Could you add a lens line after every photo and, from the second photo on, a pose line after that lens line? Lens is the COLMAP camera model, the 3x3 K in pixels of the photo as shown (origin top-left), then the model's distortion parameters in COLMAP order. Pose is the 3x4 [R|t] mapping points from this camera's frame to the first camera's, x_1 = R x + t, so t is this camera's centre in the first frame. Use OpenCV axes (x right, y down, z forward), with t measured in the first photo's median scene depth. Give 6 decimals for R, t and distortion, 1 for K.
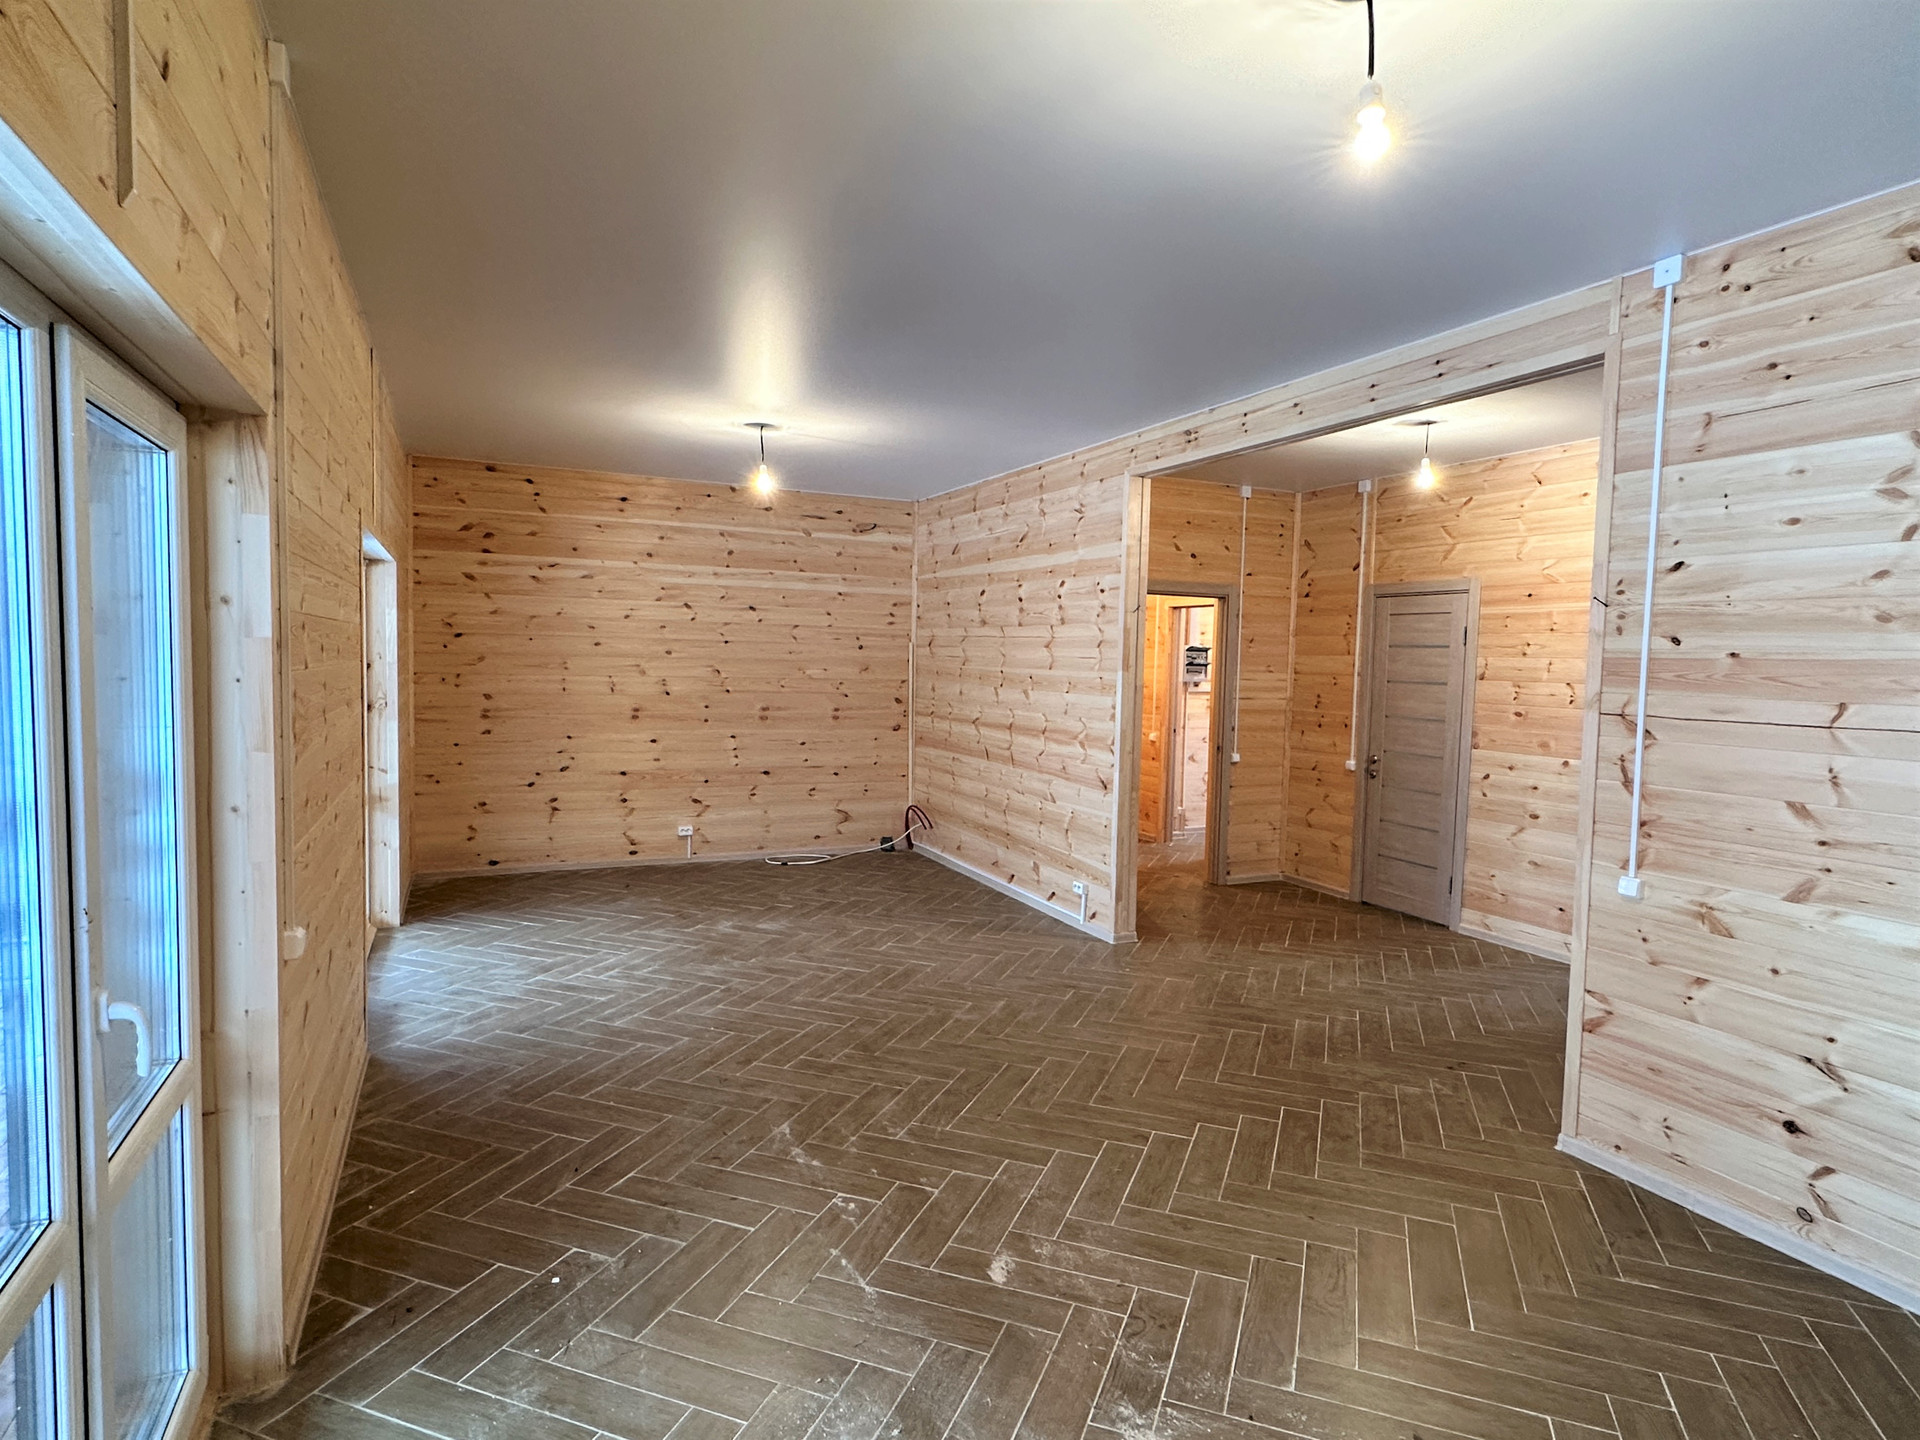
lens RADIAL K [[1048.1, 0, 960.0], [0, 1048.1, 720.0], [0, 0, 1]] dist [0.000050, -0.000382]
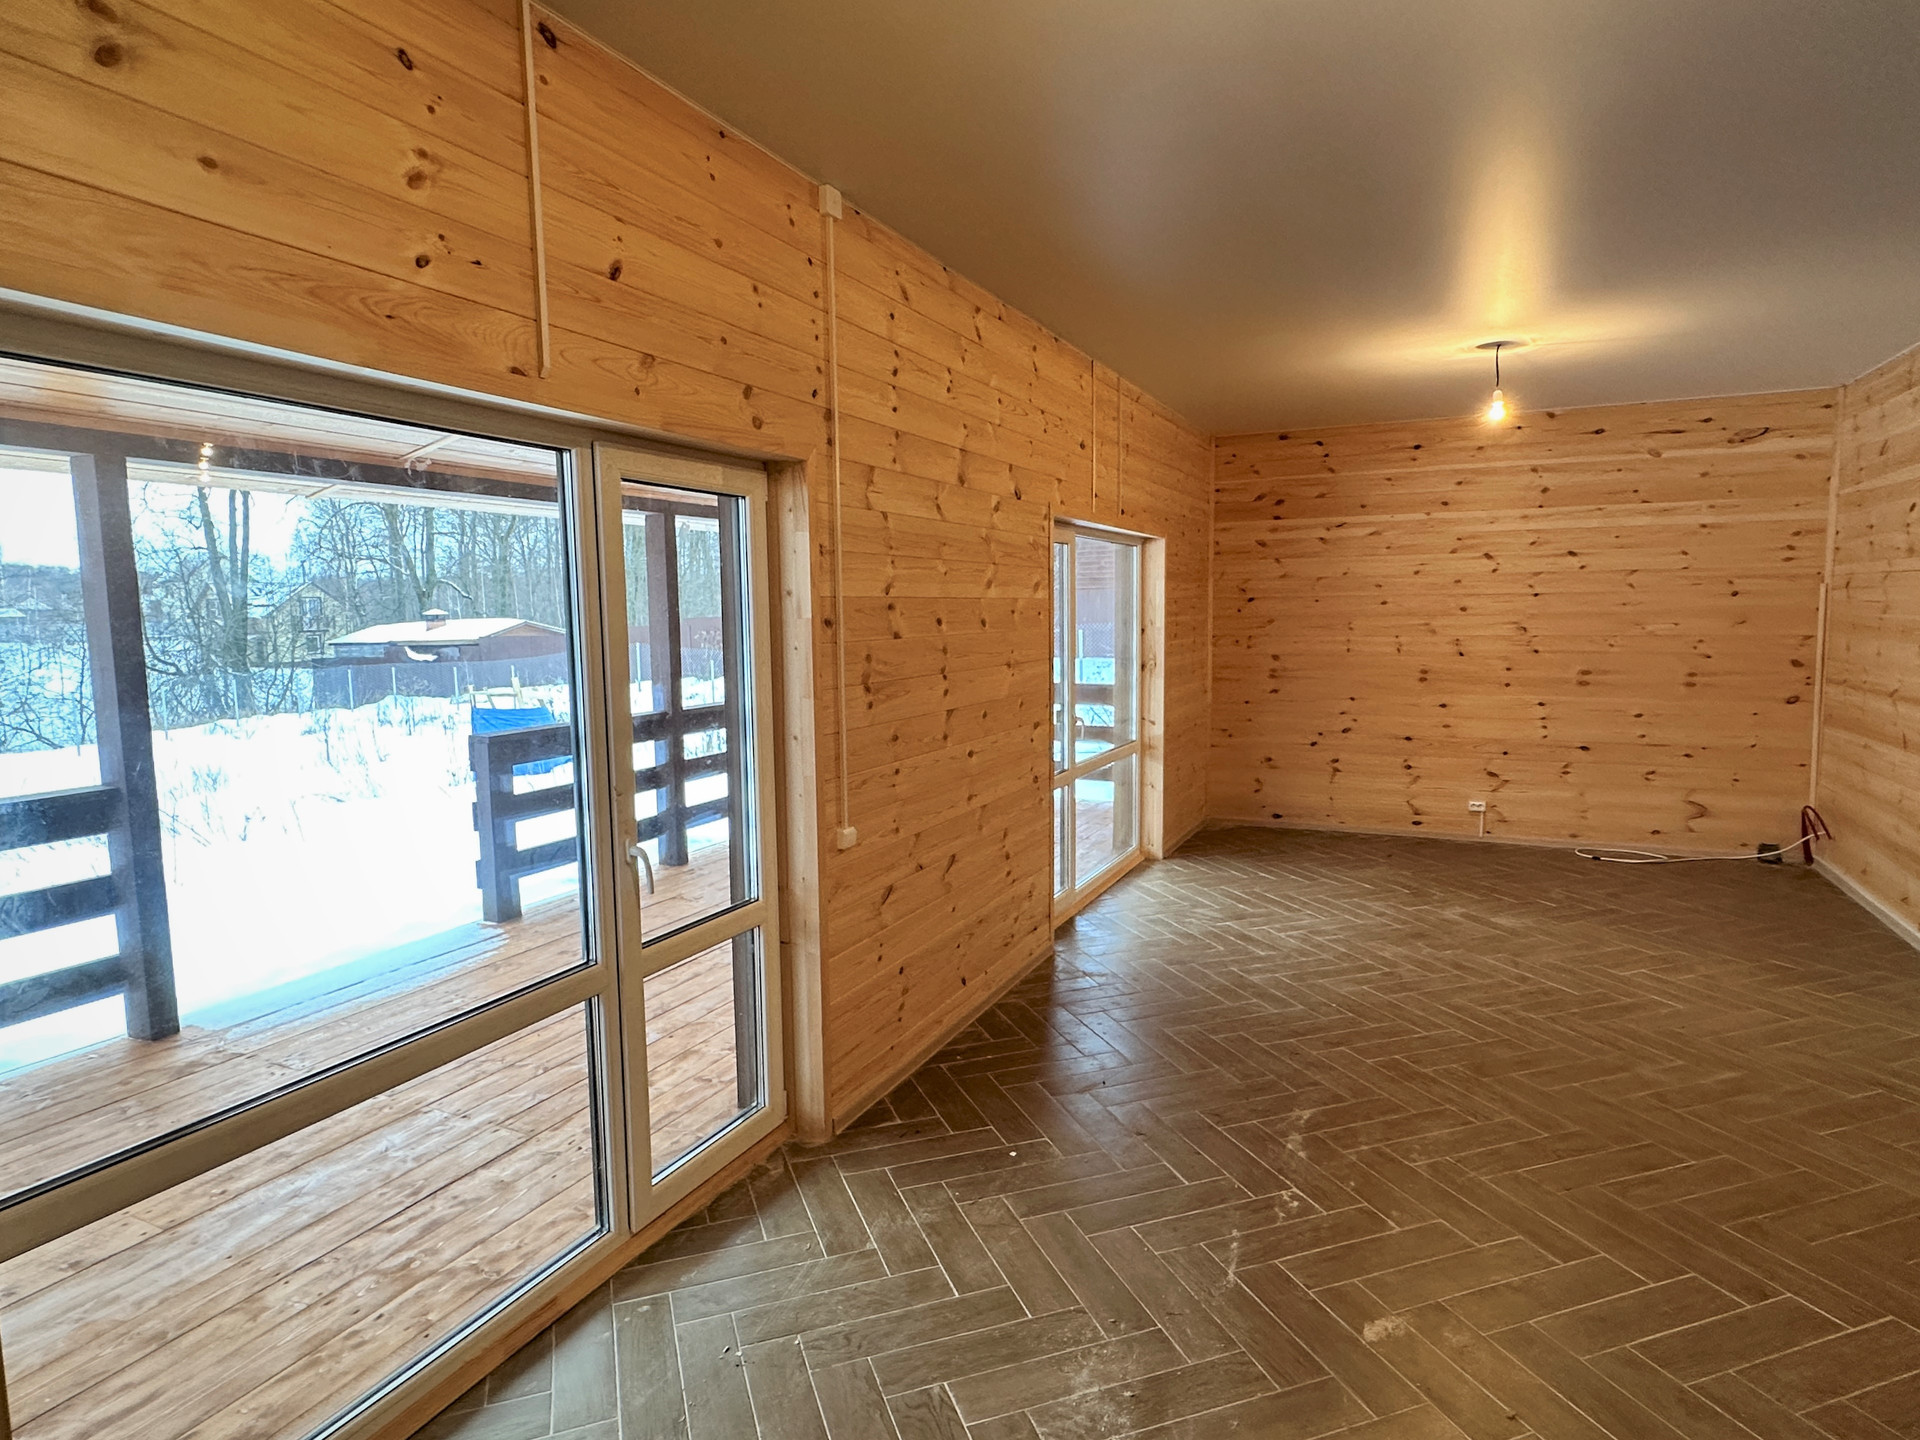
lens RADIAL K [[1087.1, 0, 974.0], [0, 1087.1, 720.9], [0, 0, 1]] dist [0.000845, -0.000360]
pose [[0.641072, 0.046598, -0.766065, 0.186444], [-0.017708, 0.998787, 0.045936, -0.003432], [0.767277, -0.015883, 0.641119, 0.069029]]
